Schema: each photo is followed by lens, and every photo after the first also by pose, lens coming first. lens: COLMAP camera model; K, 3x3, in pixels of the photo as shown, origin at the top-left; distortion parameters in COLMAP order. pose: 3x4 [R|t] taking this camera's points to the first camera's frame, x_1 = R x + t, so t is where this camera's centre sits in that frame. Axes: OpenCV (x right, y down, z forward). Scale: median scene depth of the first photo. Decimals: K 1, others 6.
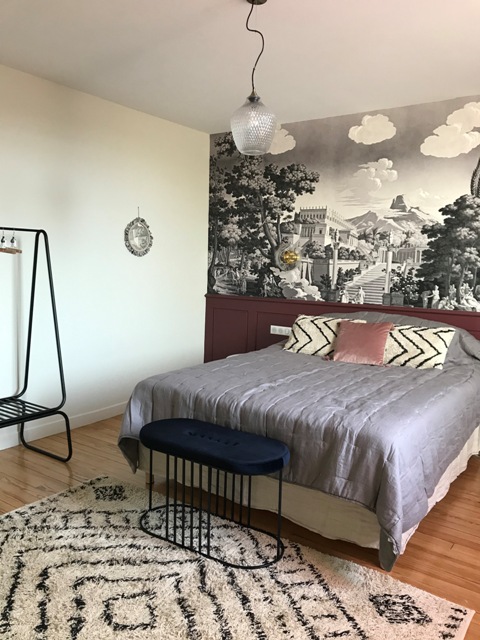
lens RADIAL K [[517.6, 0, 247.1], [0, 517.6, 319.1], [0, 0, 1]] dist [0.048808, -0.052393]
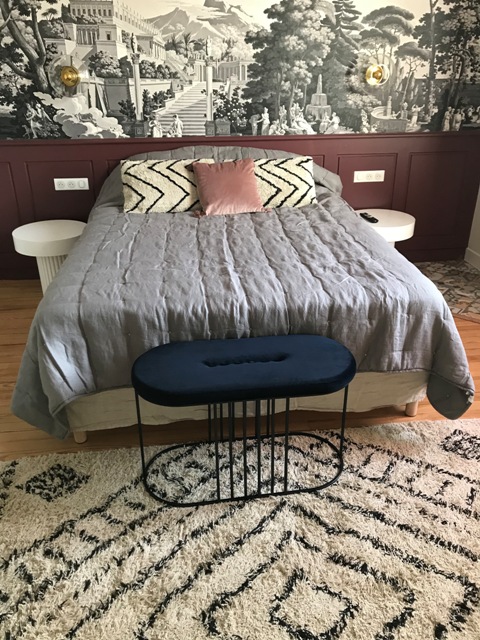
lens RADIAL K [[517.6, 0, 245.5], [0, 517.6, 315.3], [0, 0, 1]] dist [0.048808, -0.052393]
pose [[0.746610, -0.308145, 0.589593, -0.426131], [0.094994, 0.926556, 0.363964, -0.089150], [-0.658445, -0.215732, 0.721048, 0.419198]]
